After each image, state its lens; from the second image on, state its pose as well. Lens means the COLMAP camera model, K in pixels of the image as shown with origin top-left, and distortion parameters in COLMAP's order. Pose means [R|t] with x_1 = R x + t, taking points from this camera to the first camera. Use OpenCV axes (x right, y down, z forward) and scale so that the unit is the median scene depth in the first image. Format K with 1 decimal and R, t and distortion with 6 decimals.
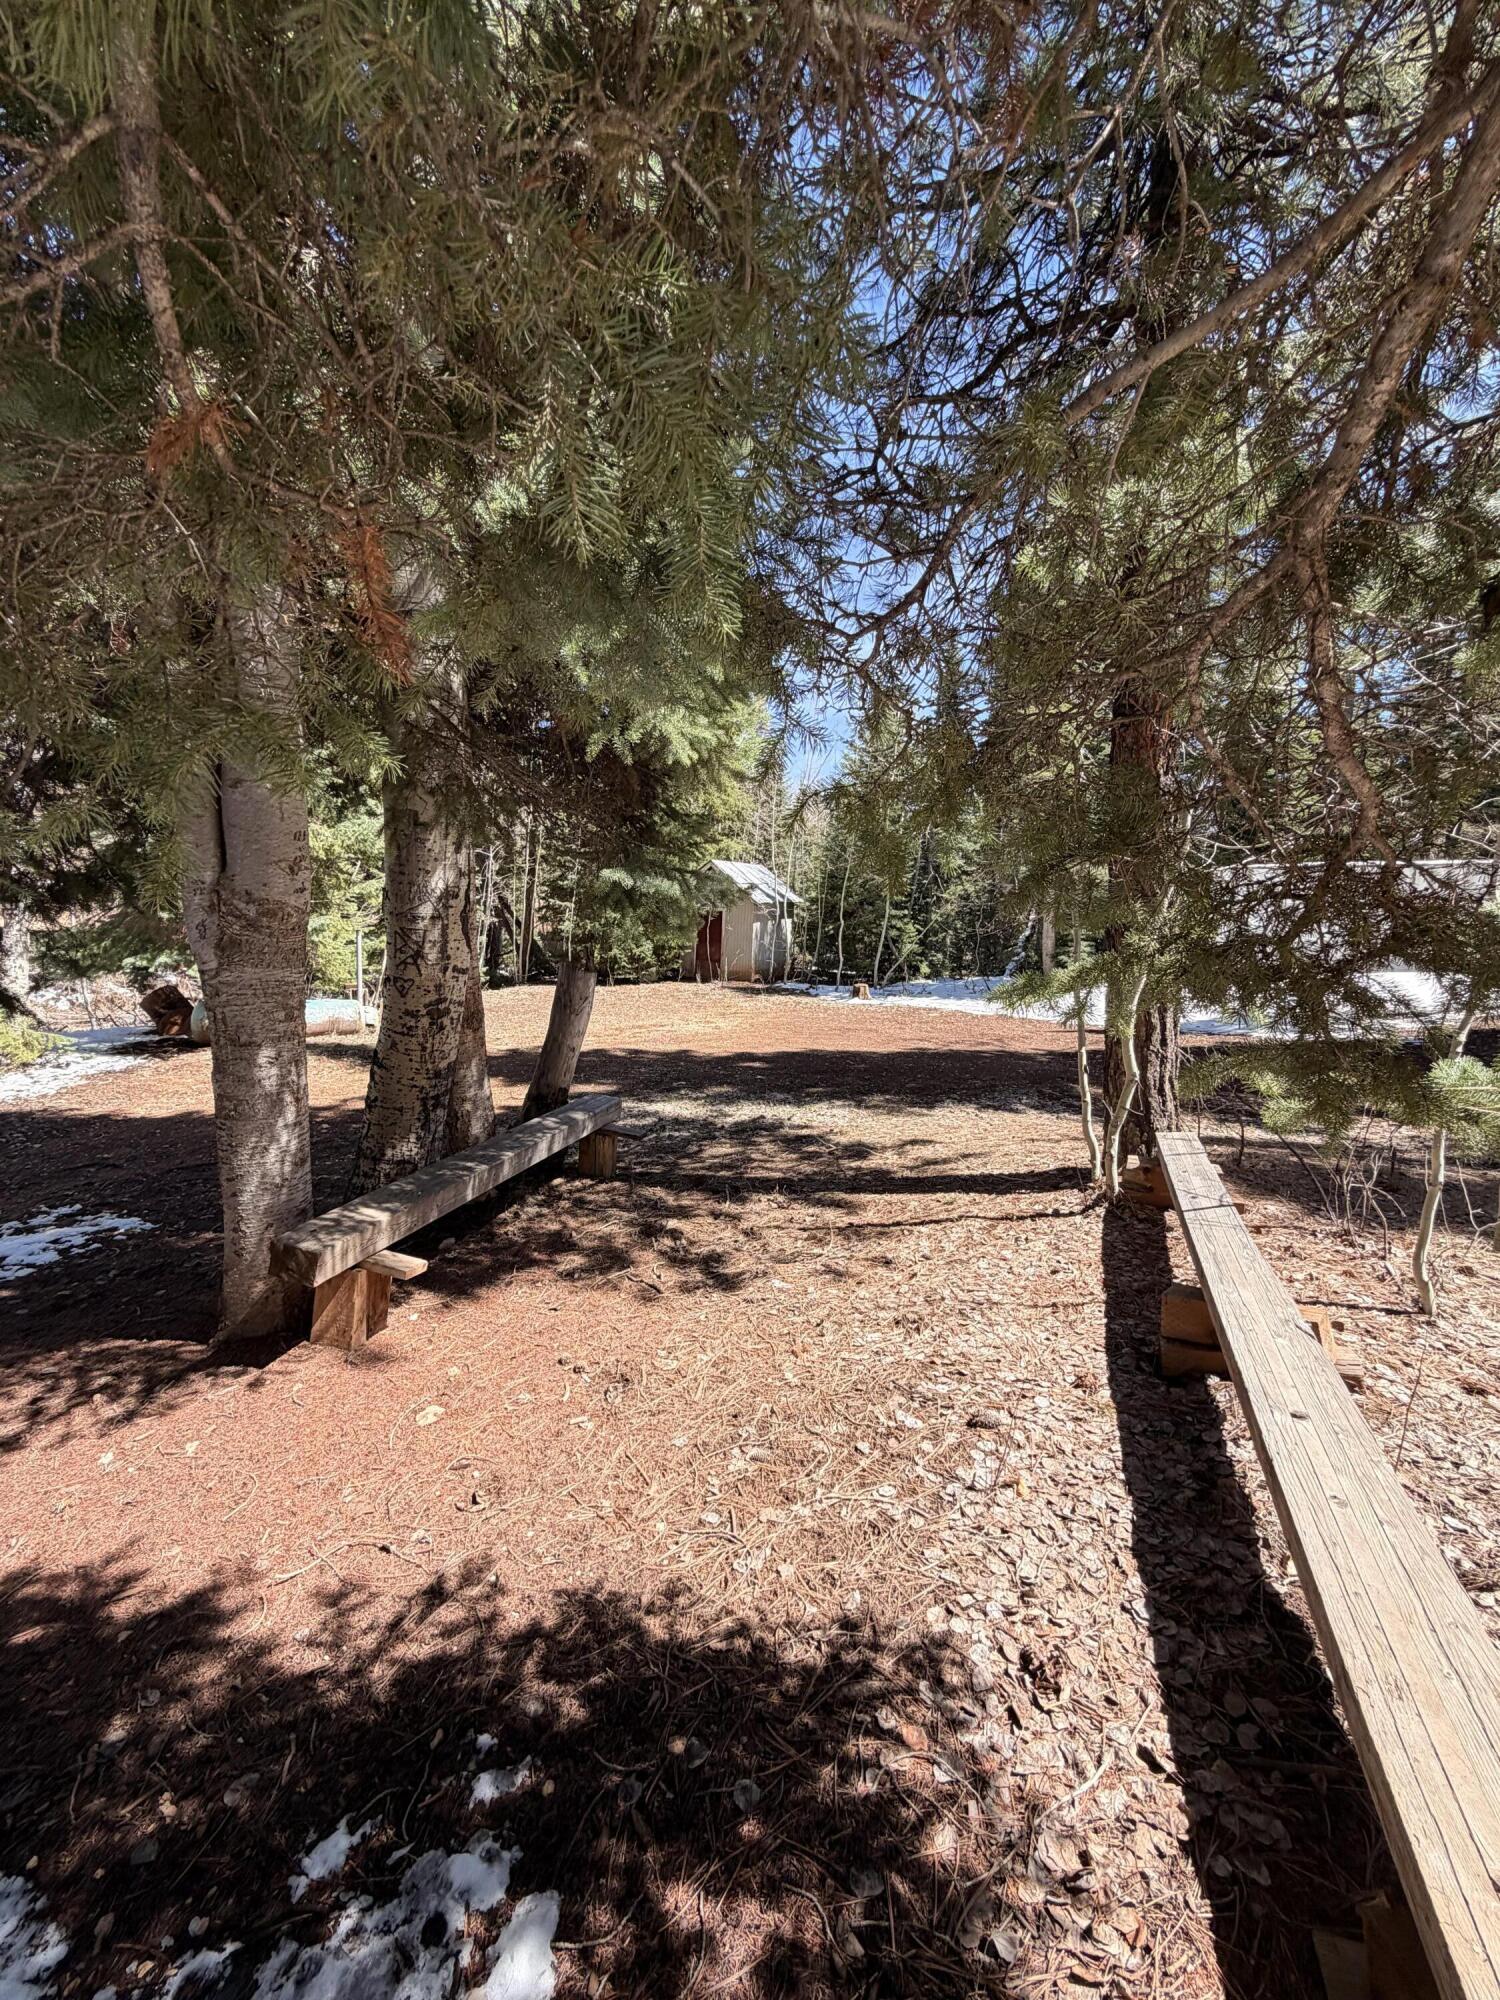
lens RADIAL K [[796.5, 0, 750.0], [0, 796.5, 1000.0], [0, 0, 1]] dist [0.001667, 0.000152]
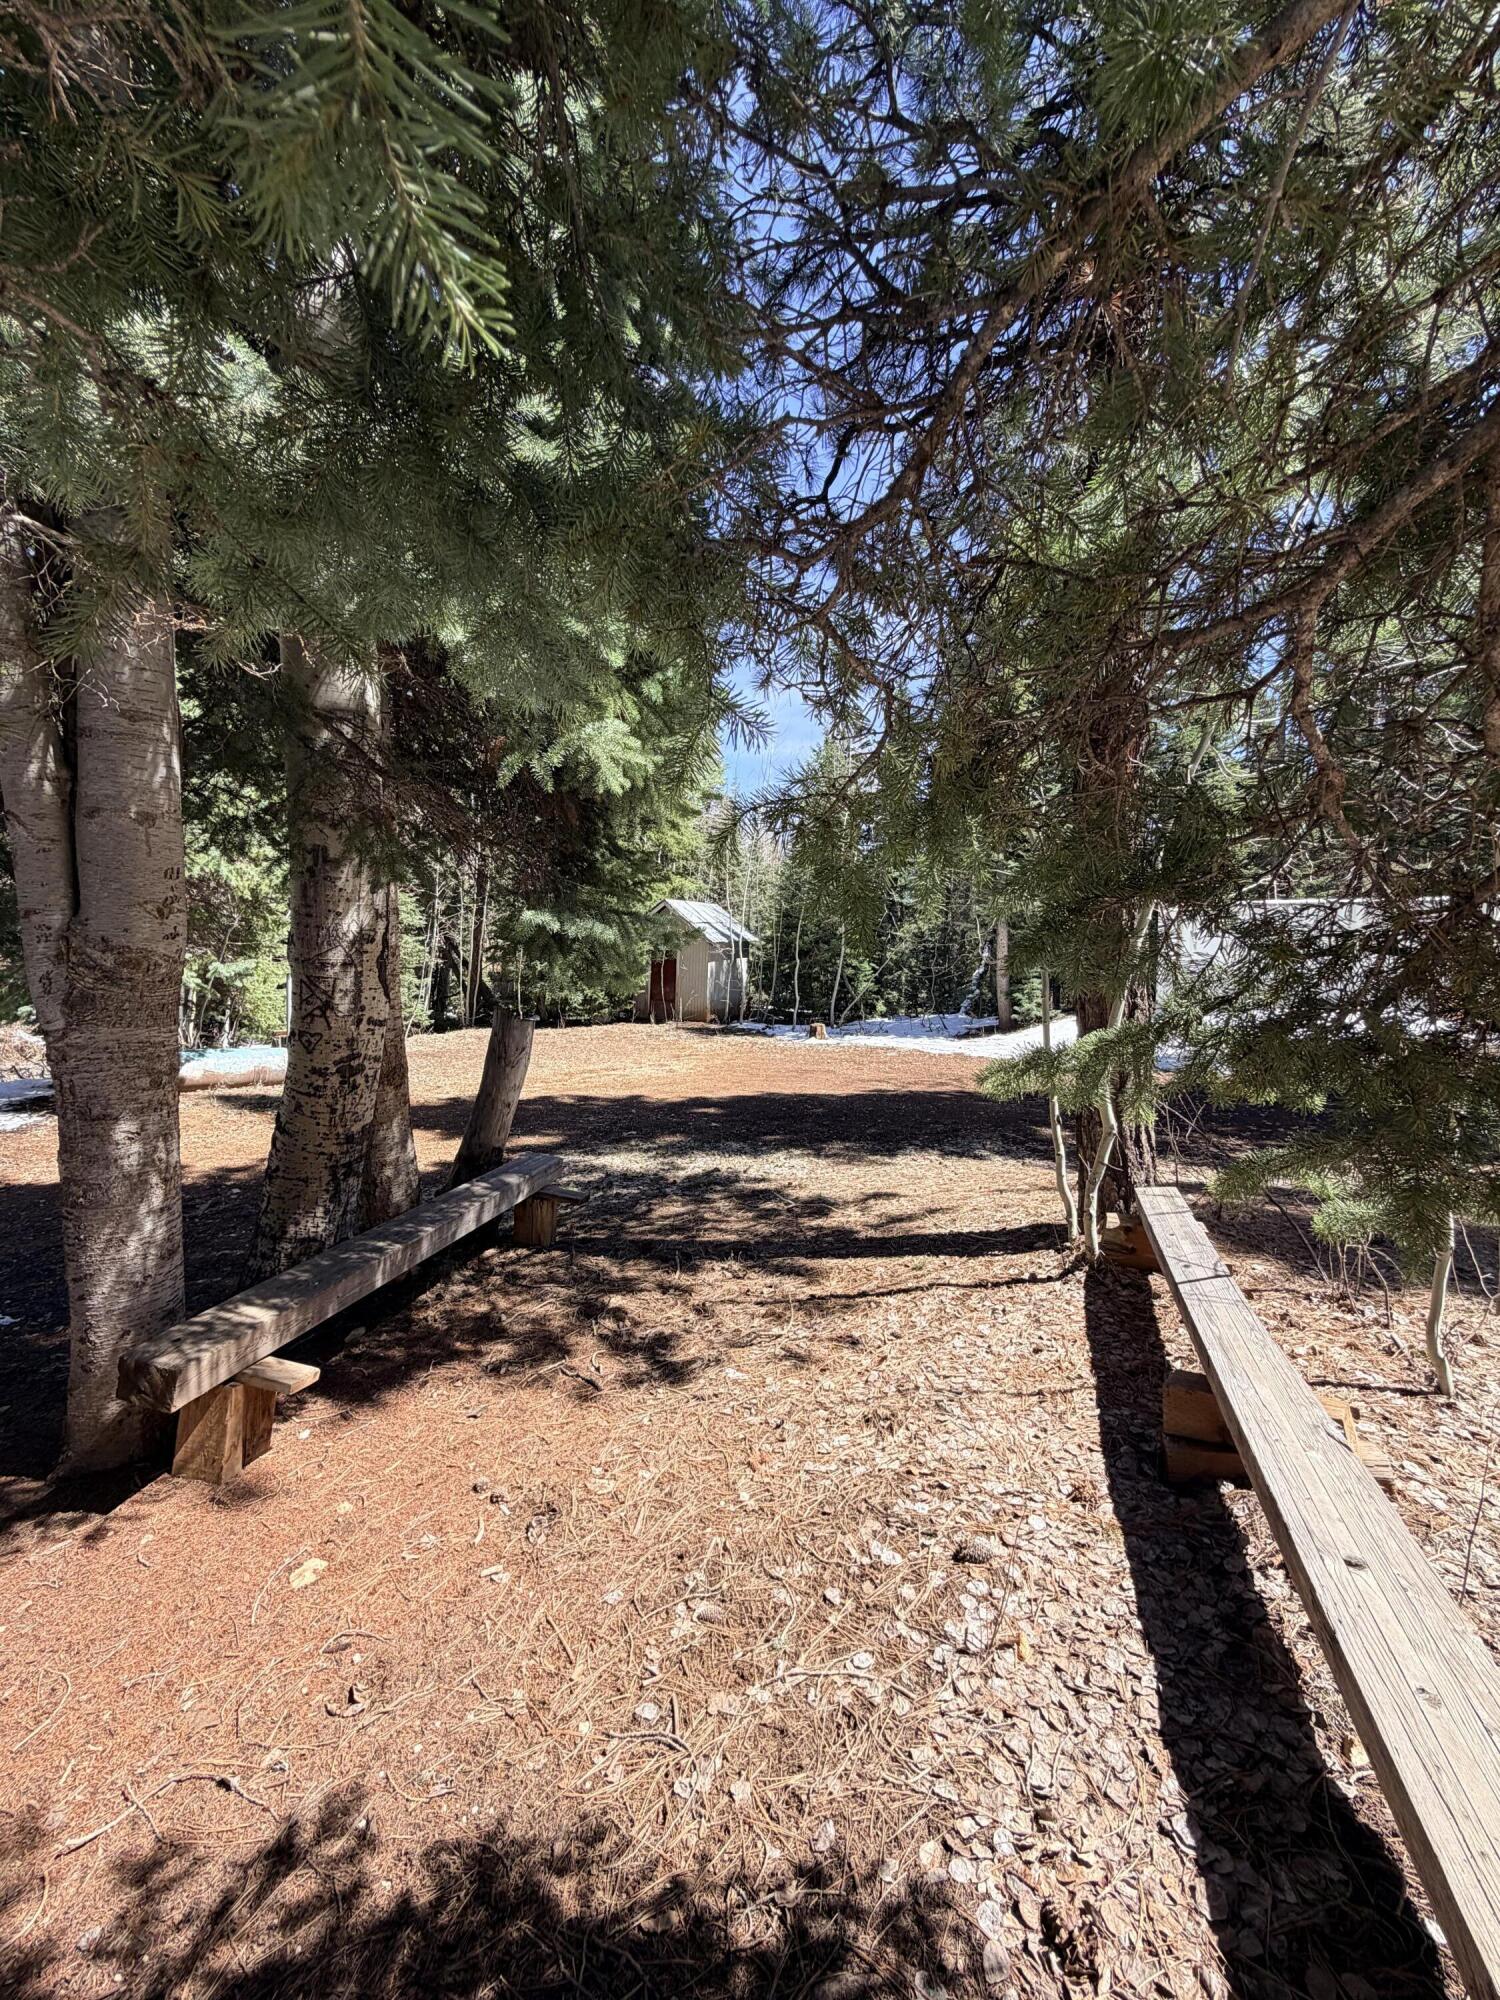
lens RADIAL K [[796.5, 0, 750.0], [0, 796.5, 1000.0], [0, 0, 1]] dist [0.001667, 0.000152]
pose [[0.998469, -0.008951, 0.054590, 0.010992], [0.011546, 0.998809, -0.047405, -0.019278], [-0.054101, 0.047962, 0.997383, 0.102926]]
